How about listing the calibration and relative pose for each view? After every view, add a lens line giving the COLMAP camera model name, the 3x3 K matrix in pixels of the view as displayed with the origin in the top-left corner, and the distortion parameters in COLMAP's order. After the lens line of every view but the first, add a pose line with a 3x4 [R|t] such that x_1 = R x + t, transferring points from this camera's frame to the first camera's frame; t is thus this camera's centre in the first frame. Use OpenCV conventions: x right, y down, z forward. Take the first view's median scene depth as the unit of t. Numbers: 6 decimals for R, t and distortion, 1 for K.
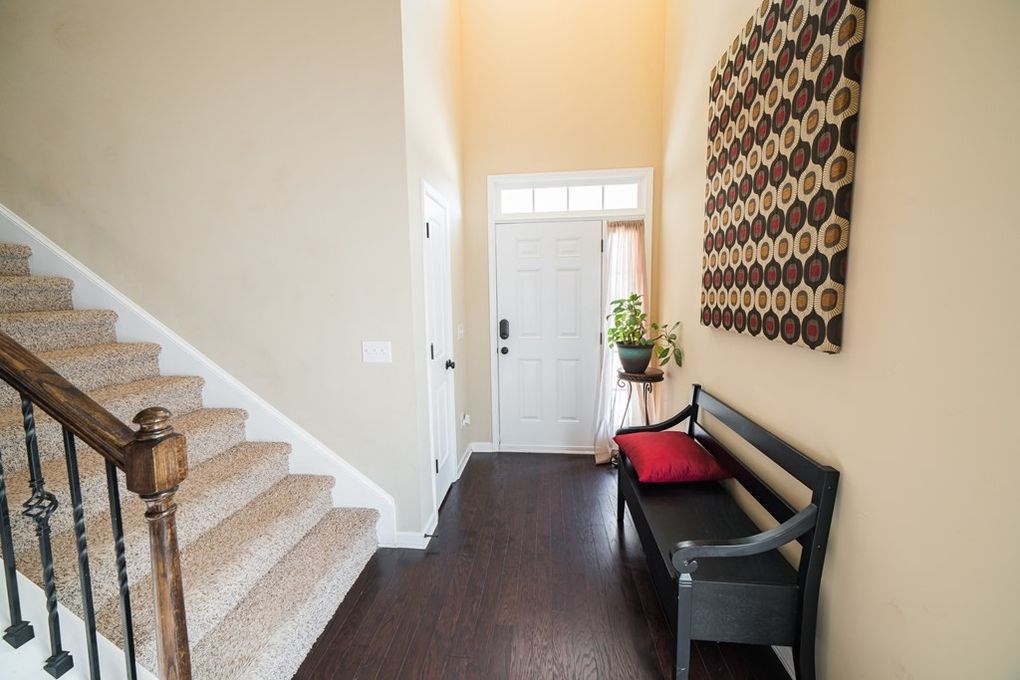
lens RADIAL K [[385.9, 0, 513.9], [0, 385.9, 332.8], [0, 0, 1]] dist [0.004470, 0.000051]
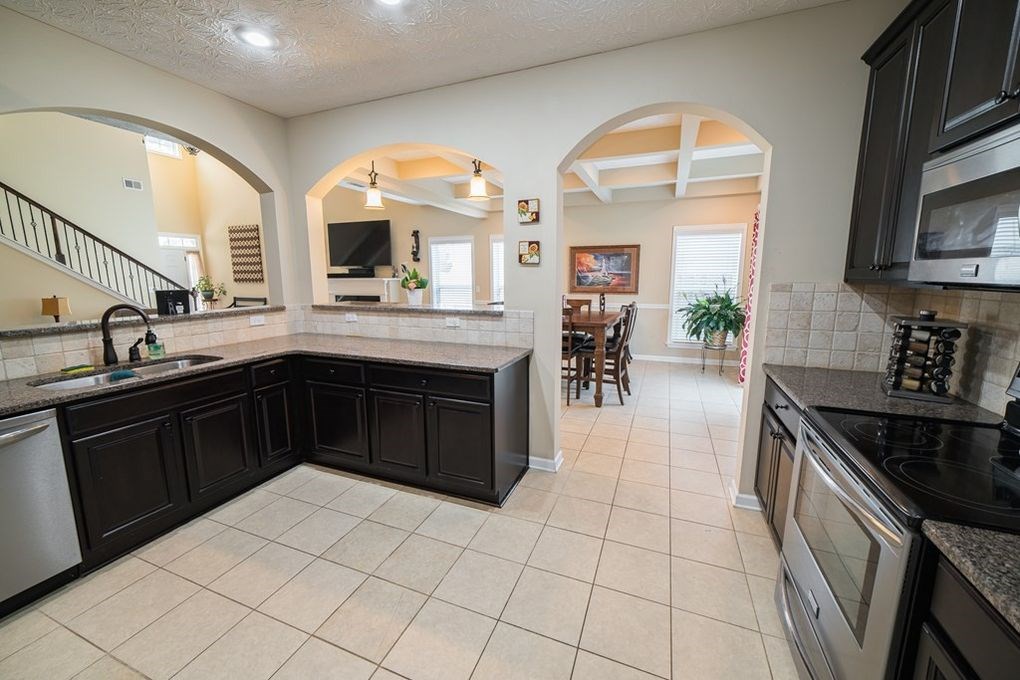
lens RADIAL K [[385.9, 0, 513.8], [0, 385.9, 335.8], [0, 0, 1]] dist [0.004470, 0.000051]
pose [[0.271370, -0.141501, 0.952017, -2.013552], [0.101705, 0.987812, 0.117831, 0.266431], [-0.957086, 0.064850, 0.282454, -2.227638]]
